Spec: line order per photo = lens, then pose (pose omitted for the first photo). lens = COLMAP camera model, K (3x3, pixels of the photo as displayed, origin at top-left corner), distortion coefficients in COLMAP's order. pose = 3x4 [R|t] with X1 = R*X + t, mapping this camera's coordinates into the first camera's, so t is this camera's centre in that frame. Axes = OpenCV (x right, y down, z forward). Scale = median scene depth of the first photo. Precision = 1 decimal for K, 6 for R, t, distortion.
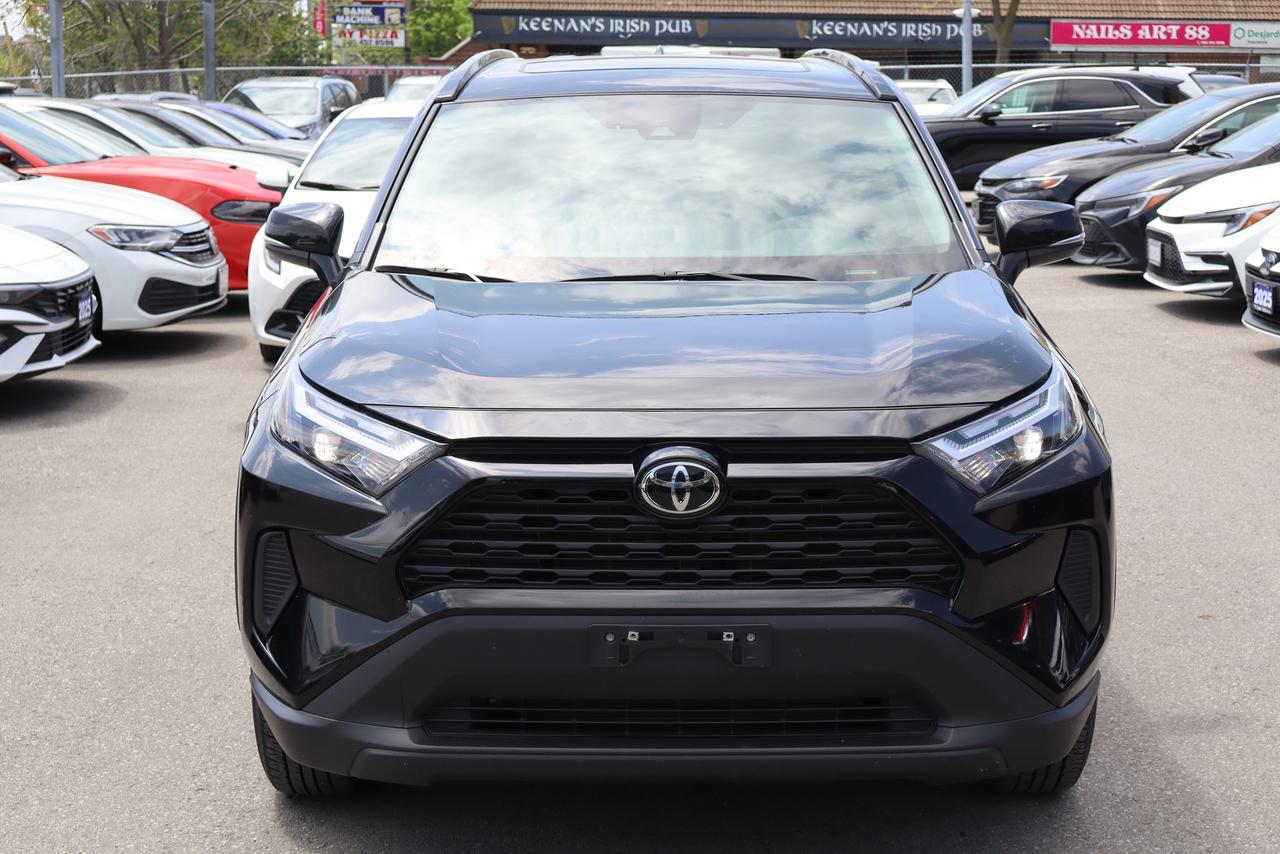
lens RADIAL K [[2267.4, 0, 640.0], [0, 2267.4, 426.7], [0, 0, 1]] dist [-0.068398, 0.000000]
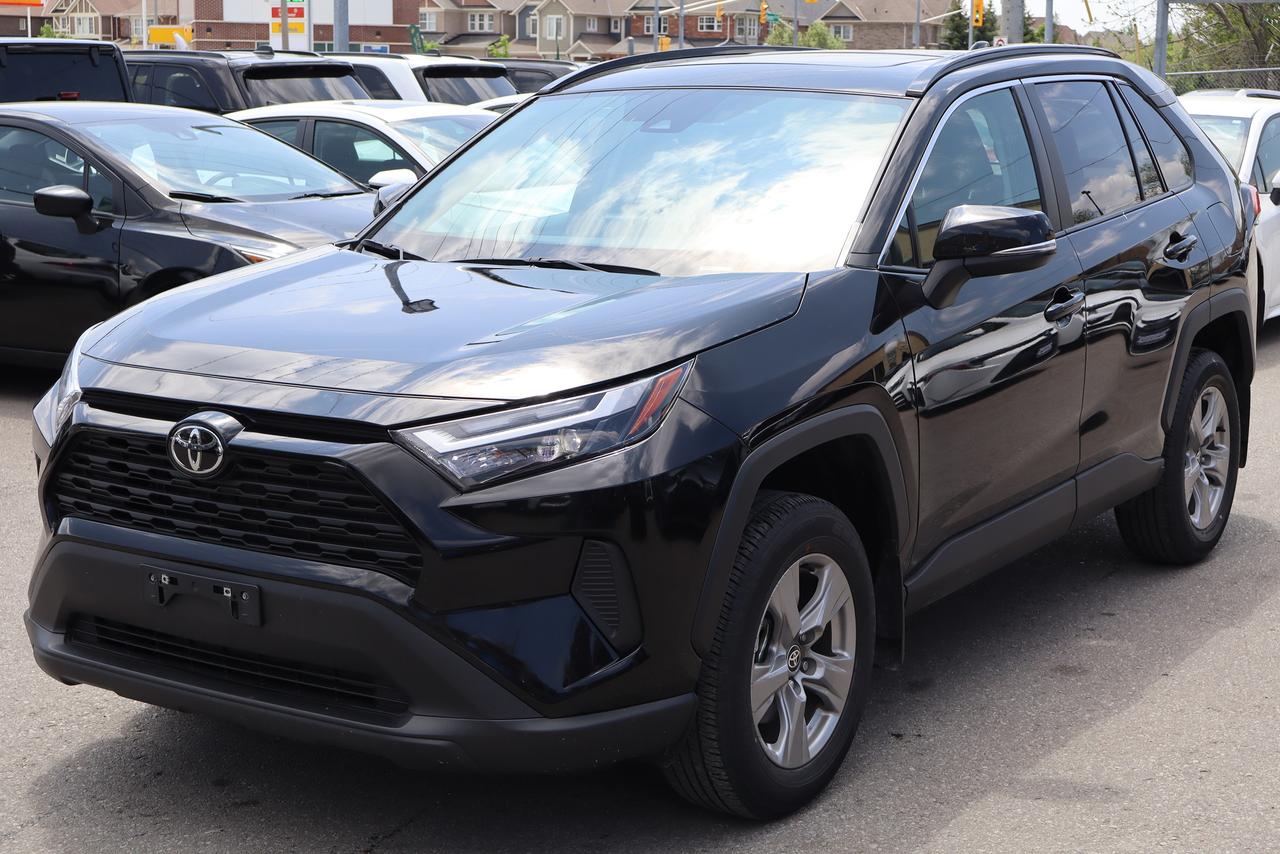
lens RADIAL K [[2062.4, 0, 639.9], [0, 2062.4, 427.4], [0, 0, 1]] dist [-0.023156, 0.000000]
pose [[0.837143, 0.097512, -0.538221, 0.717434], [-0.089201, 0.995146, 0.041553, -0.042750], [0.539661, 0.013224, 0.841778, 0.283299]]
